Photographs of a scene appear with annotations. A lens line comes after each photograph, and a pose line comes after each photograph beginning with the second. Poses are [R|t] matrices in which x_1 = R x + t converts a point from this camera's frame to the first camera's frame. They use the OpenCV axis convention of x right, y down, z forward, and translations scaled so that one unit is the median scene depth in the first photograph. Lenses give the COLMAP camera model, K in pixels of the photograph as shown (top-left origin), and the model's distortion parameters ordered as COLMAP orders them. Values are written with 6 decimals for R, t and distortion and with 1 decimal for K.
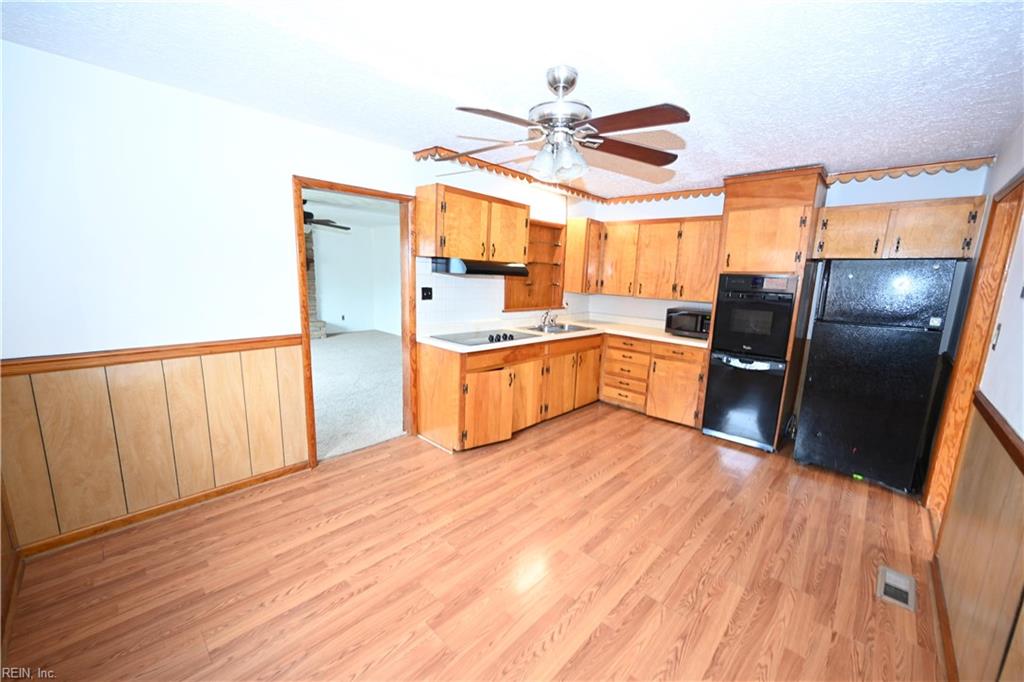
lens RADIAL K [[403.7, 0, 515.0], [0, 403.7, 342.2], [0, 0, 1]] dist [0.004134, 0.000919]
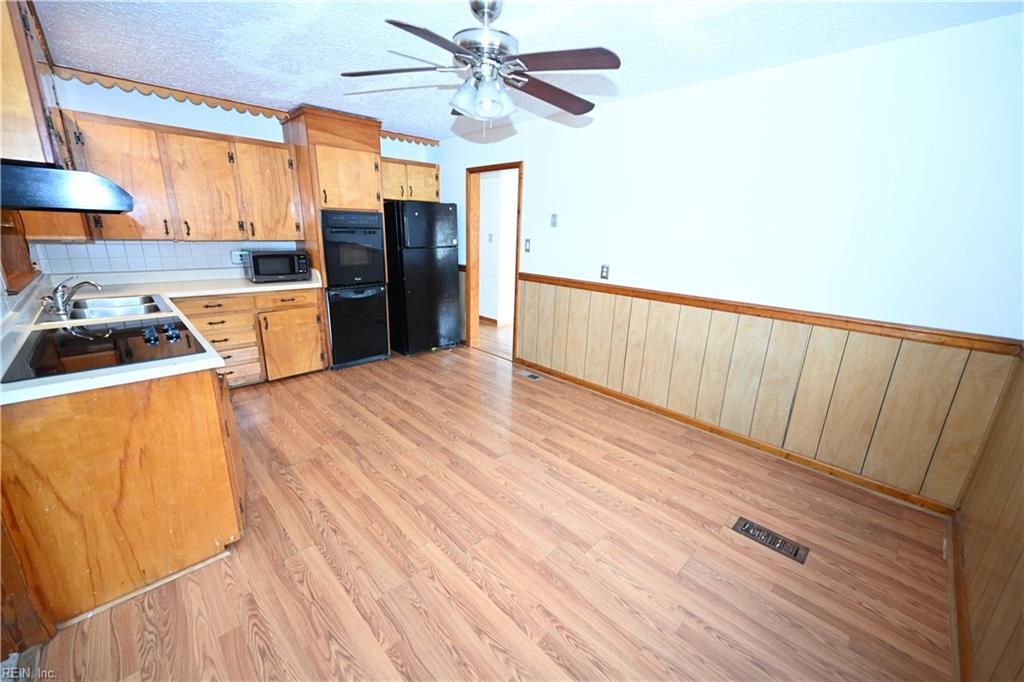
lens RADIAL K [[403.7, 0, 514.8], [0, 403.7, 341.3], [0, 0, 1]] dist [0.004134, 0.000919]
pose [[0.043091, -0.302484, 0.952180, -0.598487], [0.144729, 0.944902, 0.293623, -0.101923], [-0.988533, 0.125156, 0.084495, 0.564853]]
